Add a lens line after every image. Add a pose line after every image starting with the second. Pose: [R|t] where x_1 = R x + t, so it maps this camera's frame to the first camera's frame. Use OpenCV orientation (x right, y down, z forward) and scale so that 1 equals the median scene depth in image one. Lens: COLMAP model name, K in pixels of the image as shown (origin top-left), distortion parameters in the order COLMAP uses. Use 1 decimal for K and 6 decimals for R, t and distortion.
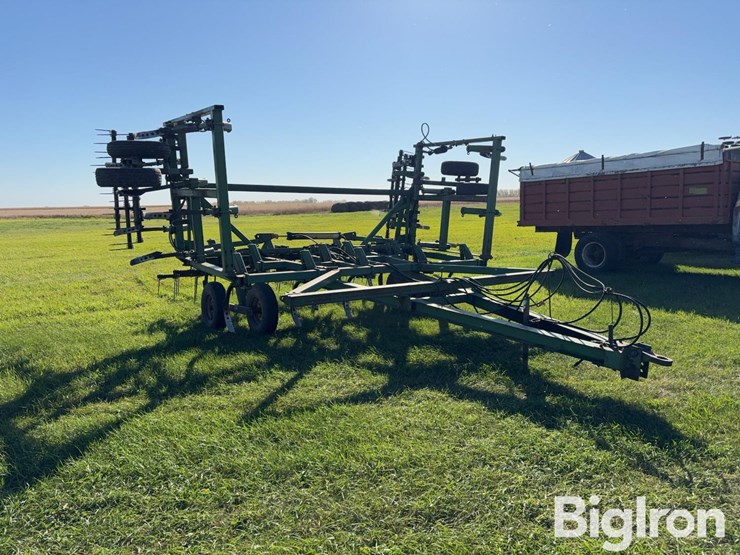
lens RADIAL K [[572.1, 0, 370.0], [0, 572.1, 277.5], [0, 0, 1]] dist [0.042146, -0.006670]
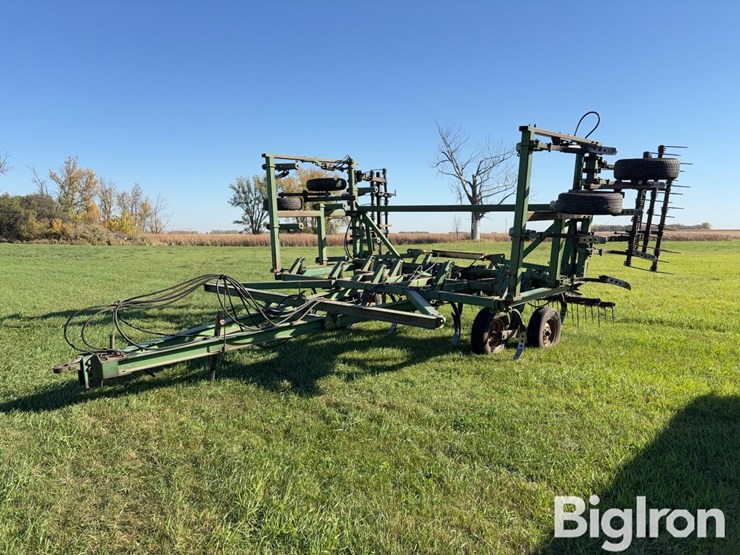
lens RADIAL K [[572.1, 0, 370.0], [0, 572.1, 277.5], [0, 0, 1]] dist [0.042146, -0.006670]
pose [[0.238052, 0.097902, -0.966306, 0.870008], [-0.129588, 0.989213, 0.068298, -0.088171], [0.962568, 0.108963, 0.248171, 0.662289]]
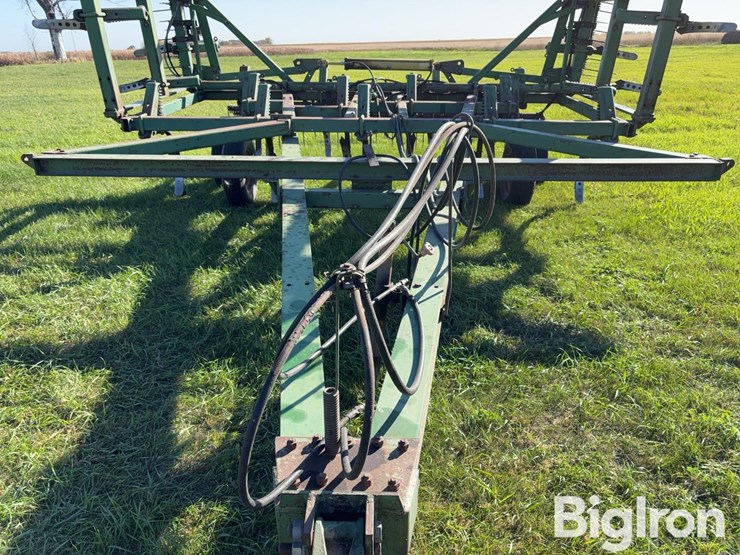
lens RADIAL K [[575.5, 0, 369.1], [0, 575.5, 287.5], [0, 0, 1]] dist [0.003060, 0.004599]
pose [[0.806515, 0.233942, -0.542959, 0.325666], [-0.072513, 0.950589, 0.301865, -0.029758], [0.586750, -0.204087, 0.783628, 0.446899]]
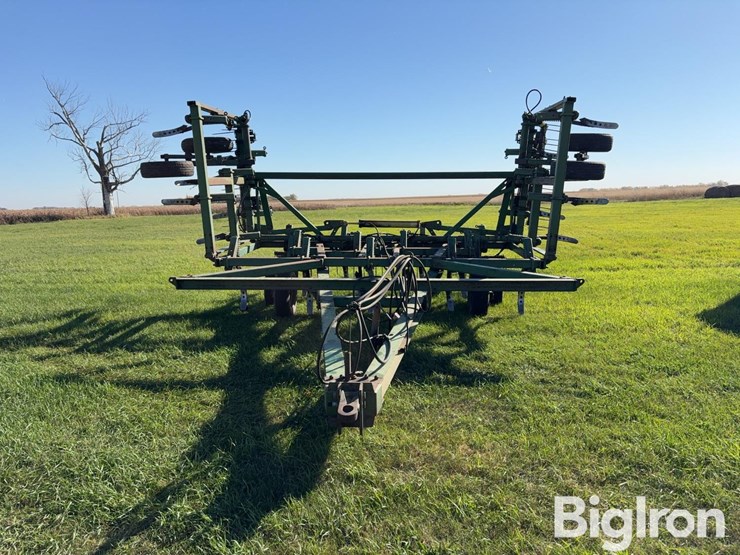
lens RADIAL K [[572.1, 0, 370.0], [0, 572.1, 277.5], [0, 0, 1]] dist [0.042146, -0.006670]
pose [[0.790814, 0.082623, -0.606454, 0.495193], [-0.069063, 0.996564, 0.045714, -0.027076], [0.608148, 0.005732, 0.793803, 0.242514]]
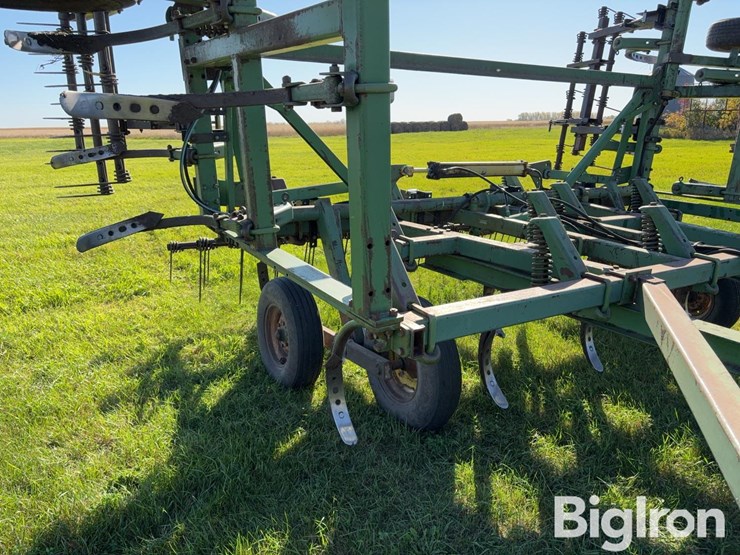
lens RADIAL K [[572.1, 0, 370.0], [0, 572.1, 277.5], [0, 0, 1]] dist [0.042146, -0.006670]
pose [[0.998376, 0.023000, -0.052113, -0.174292], [-0.016073, 0.991431, 0.129641, -0.047377], [0.054648, -0.128593, 0.990191, 0.536324]]
